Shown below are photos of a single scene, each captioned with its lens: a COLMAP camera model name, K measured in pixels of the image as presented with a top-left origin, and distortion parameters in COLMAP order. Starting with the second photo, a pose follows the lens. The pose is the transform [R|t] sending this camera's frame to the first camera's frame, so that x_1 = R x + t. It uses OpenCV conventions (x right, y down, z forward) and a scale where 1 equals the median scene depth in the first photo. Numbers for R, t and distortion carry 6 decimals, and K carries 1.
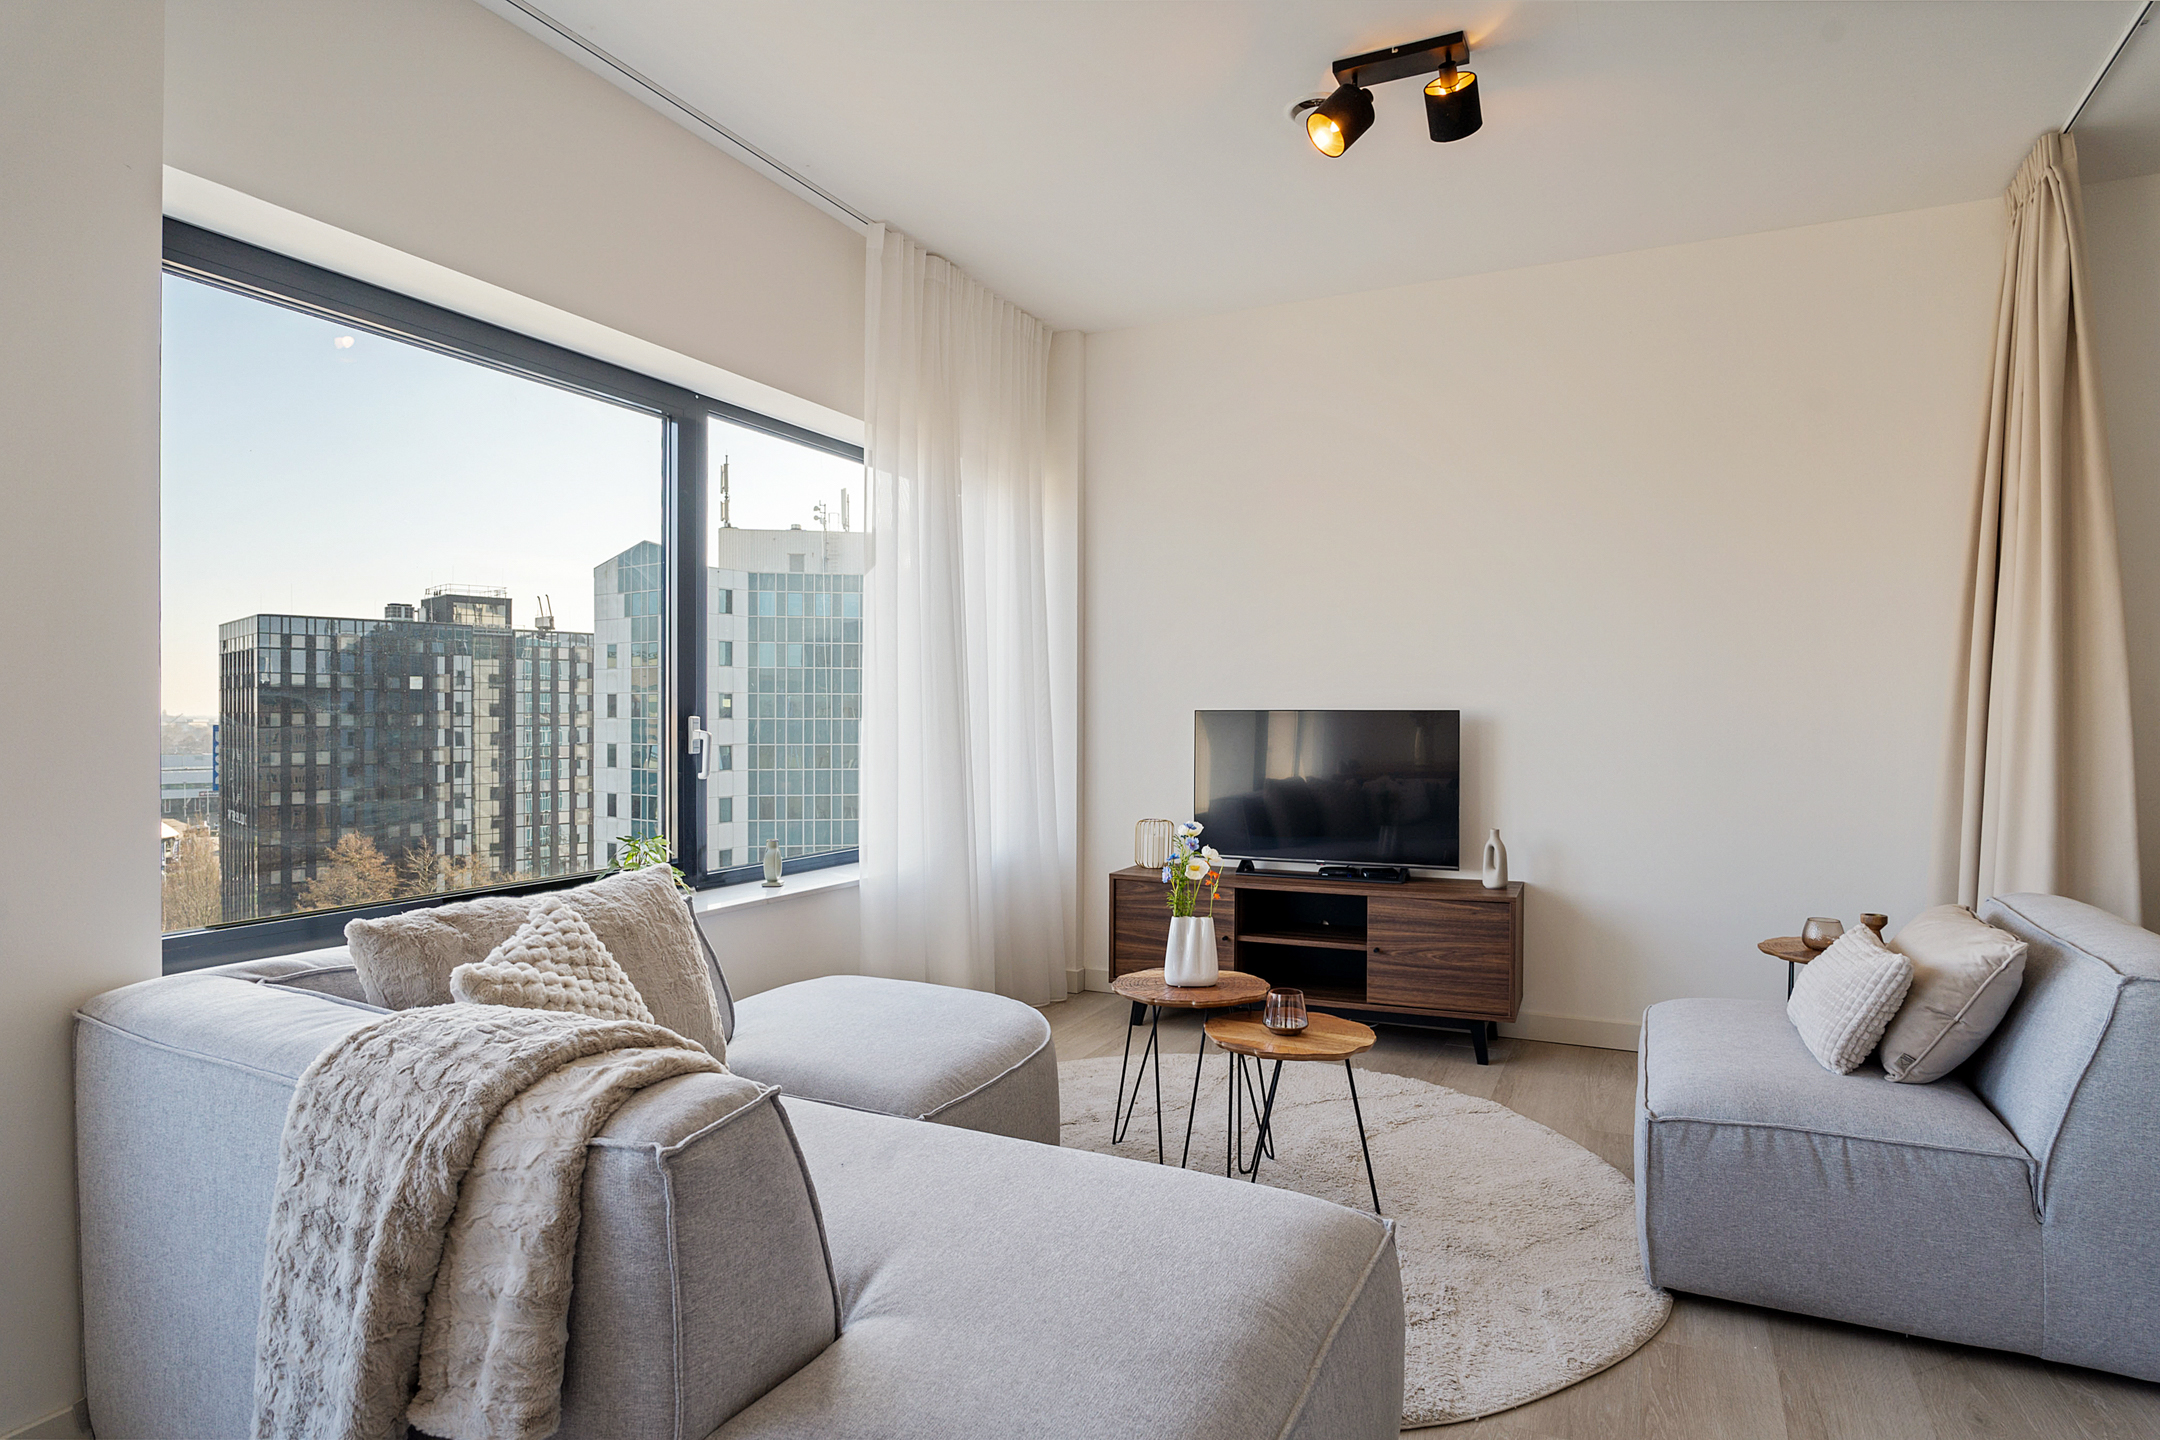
lens RADIAL K [[1190.9, 0, 1096.4], [0, 1190.9, 724.8], [0, 0, 1]] dist [-0.023472, 0.002706]
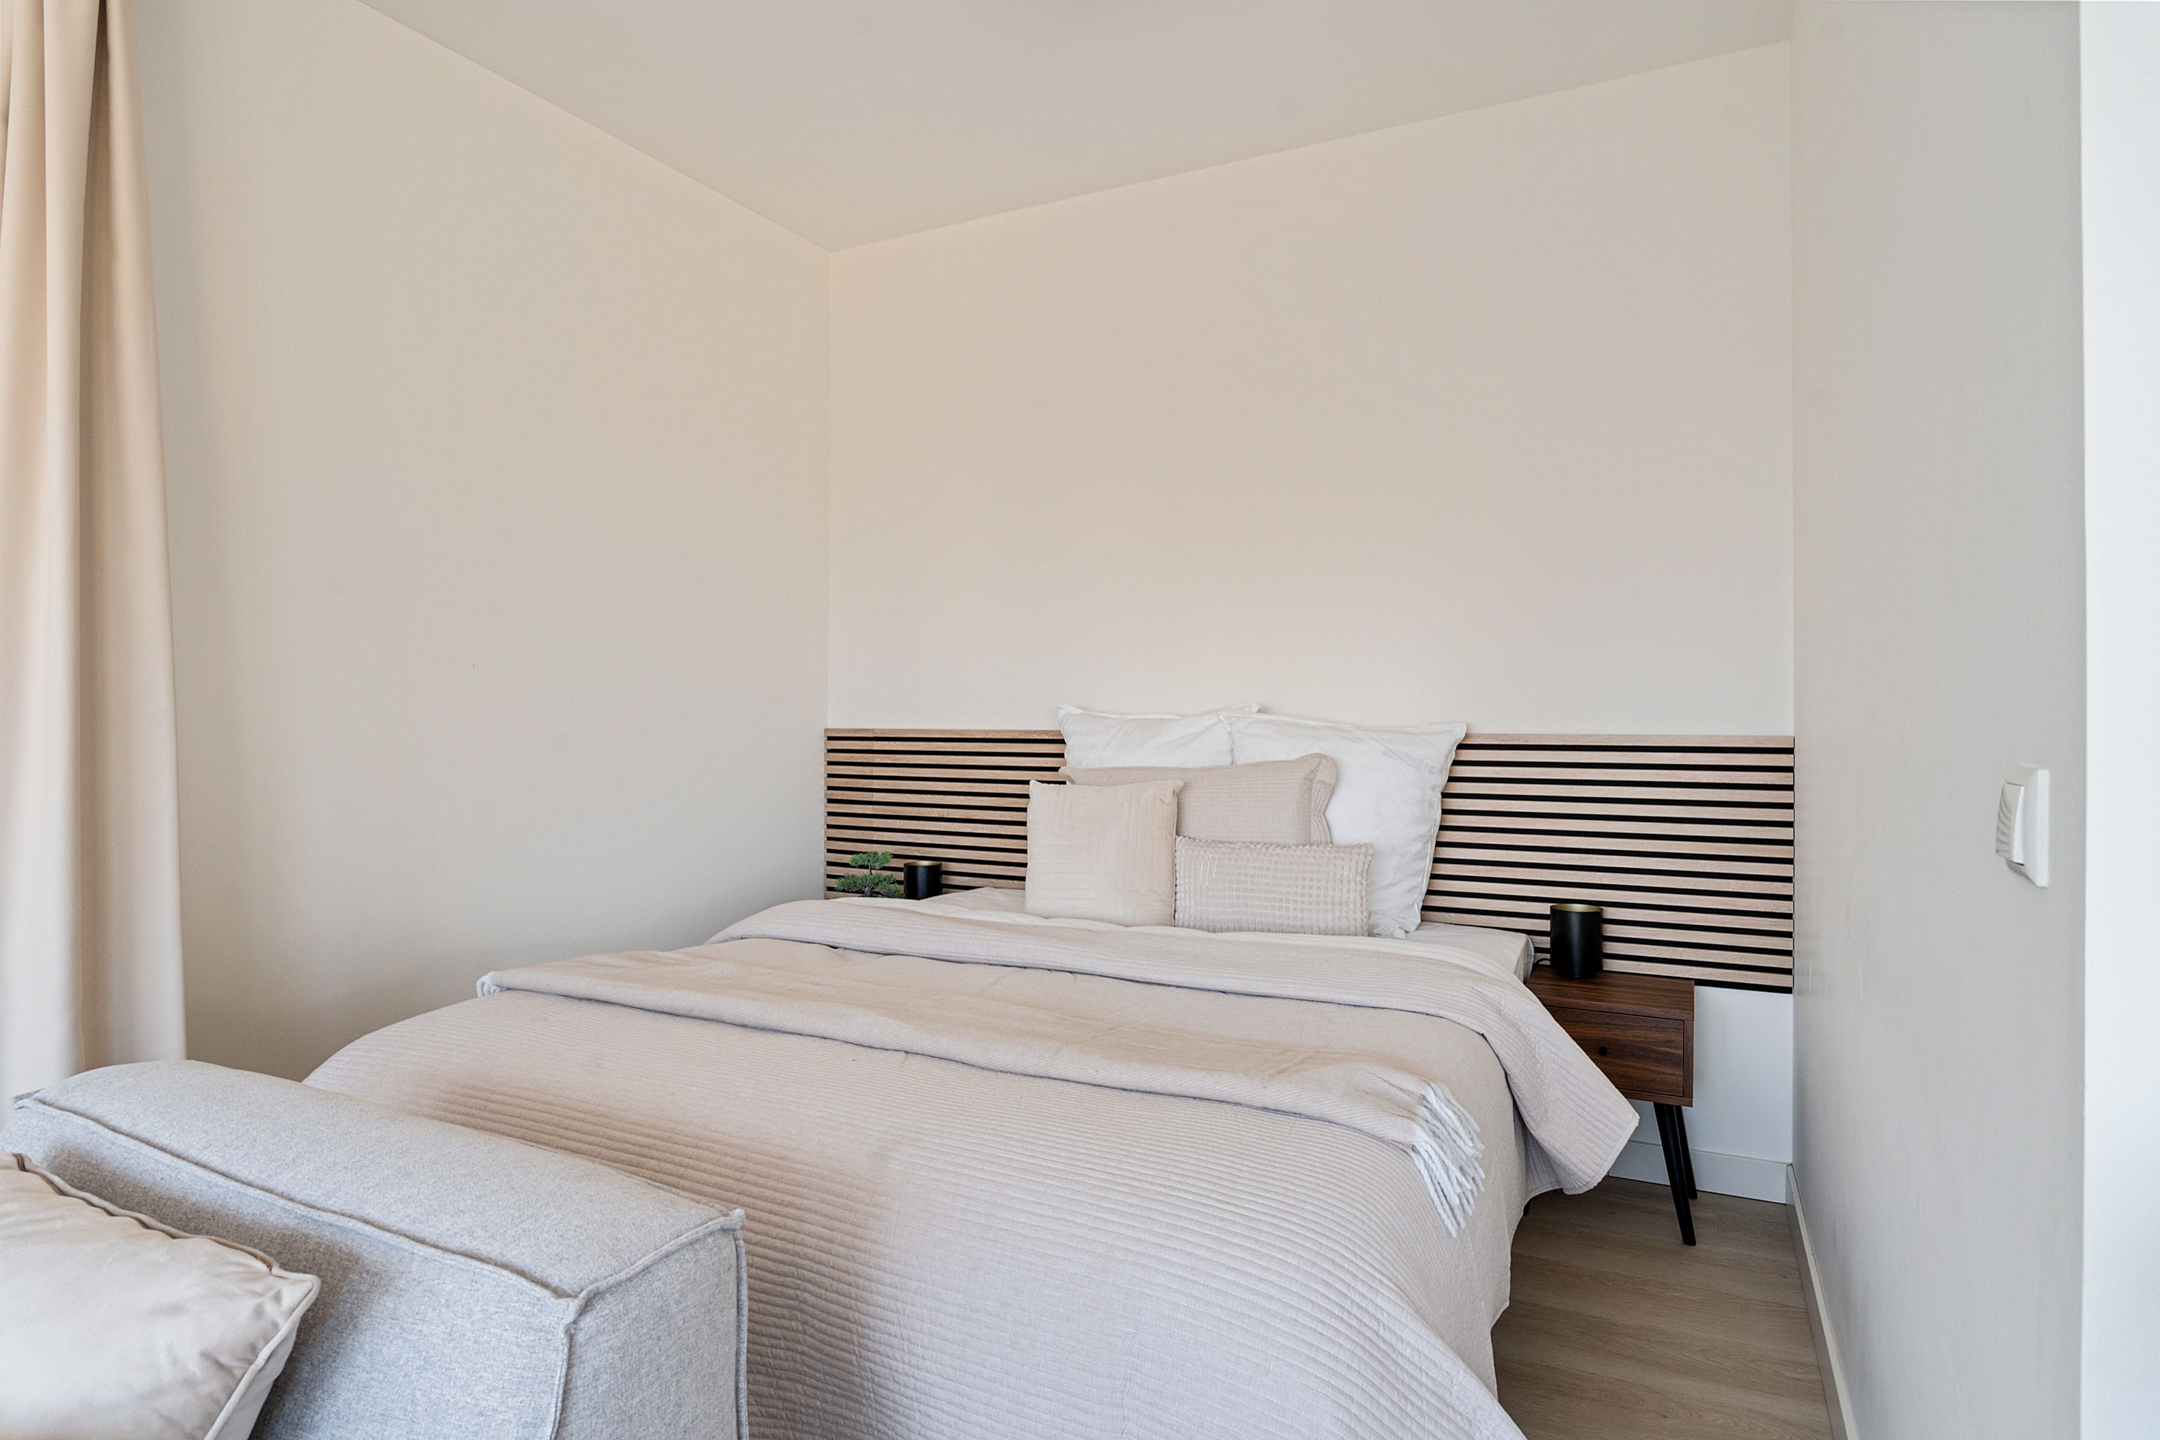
lens RADIAL K [[1181.3, 0, 1088.5], [0, 1181.3, 720.5], [0, 0, 1]] dist [-0.023865, 0.004813]
pose [[0.029276, -0.006266, 0.999552, 0.236496], [0.006730, 0.999959, 0.006071, -0.002083], [-0.999549, 0.006549, 0.029317, 0.422320]]
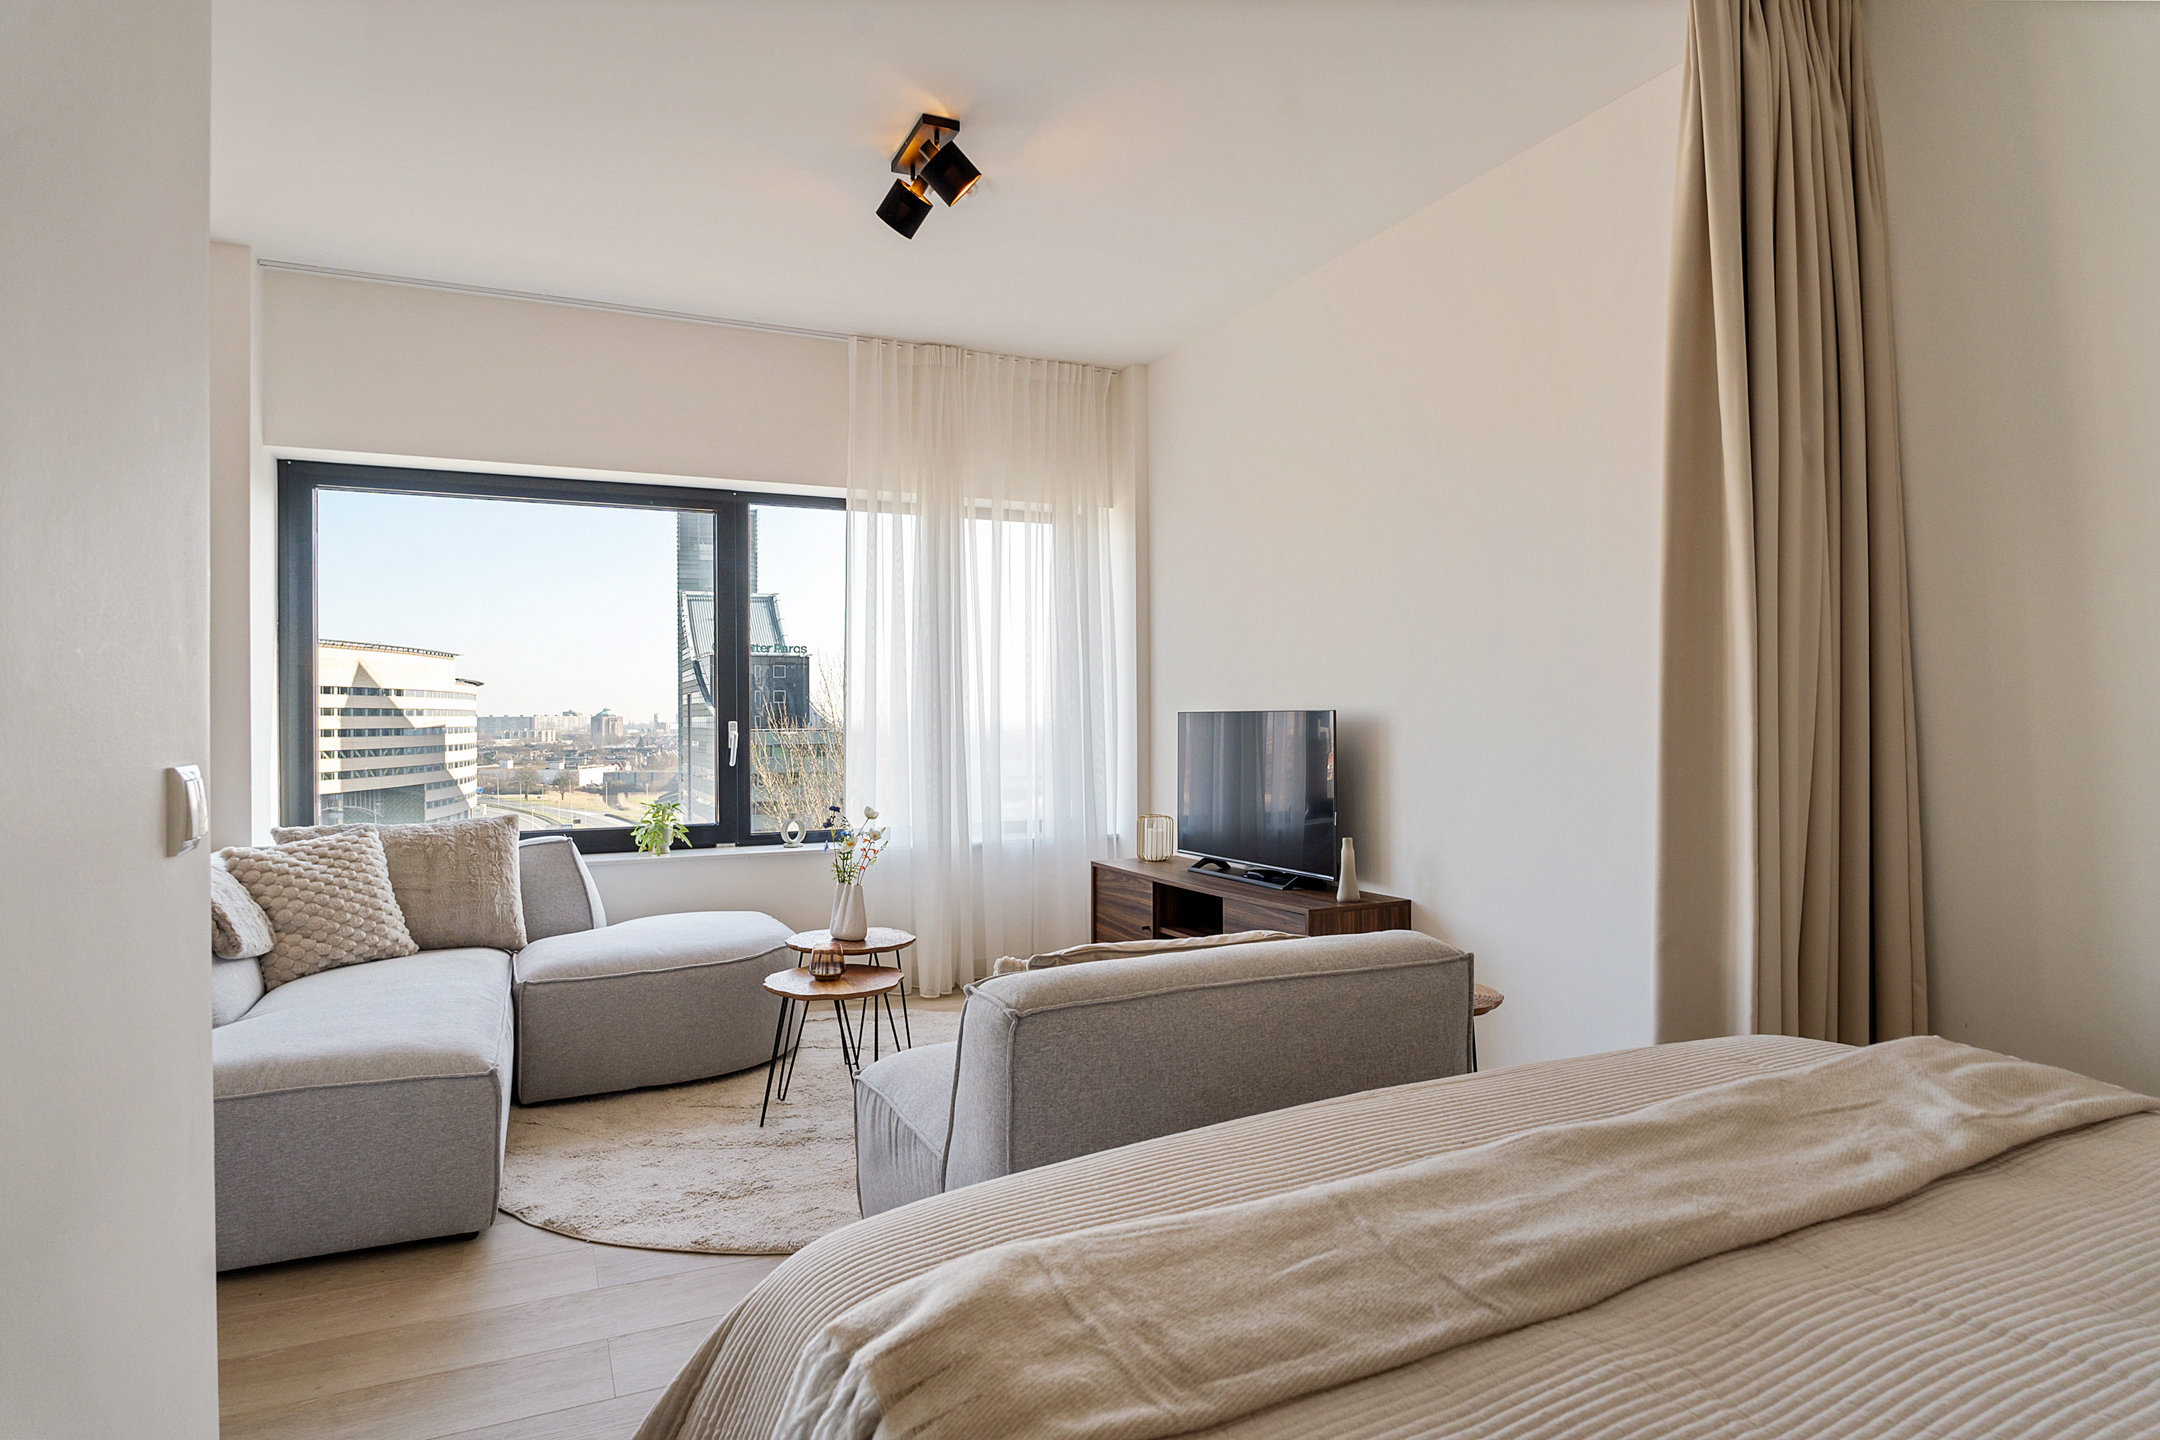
lens RADIAL K [[1207.2, 0, 1092.2], [0, 1207.2, 721.7], [0, 0, 1]] dist [-0.021531, 0.001969]
pose [[0.770761, -0.004781, -0.637106, 0.849322], [0.002276, 0.999986, -0.004750, 0.001039], [0.637120, 0.002211, 0.770762, 0.159708]]
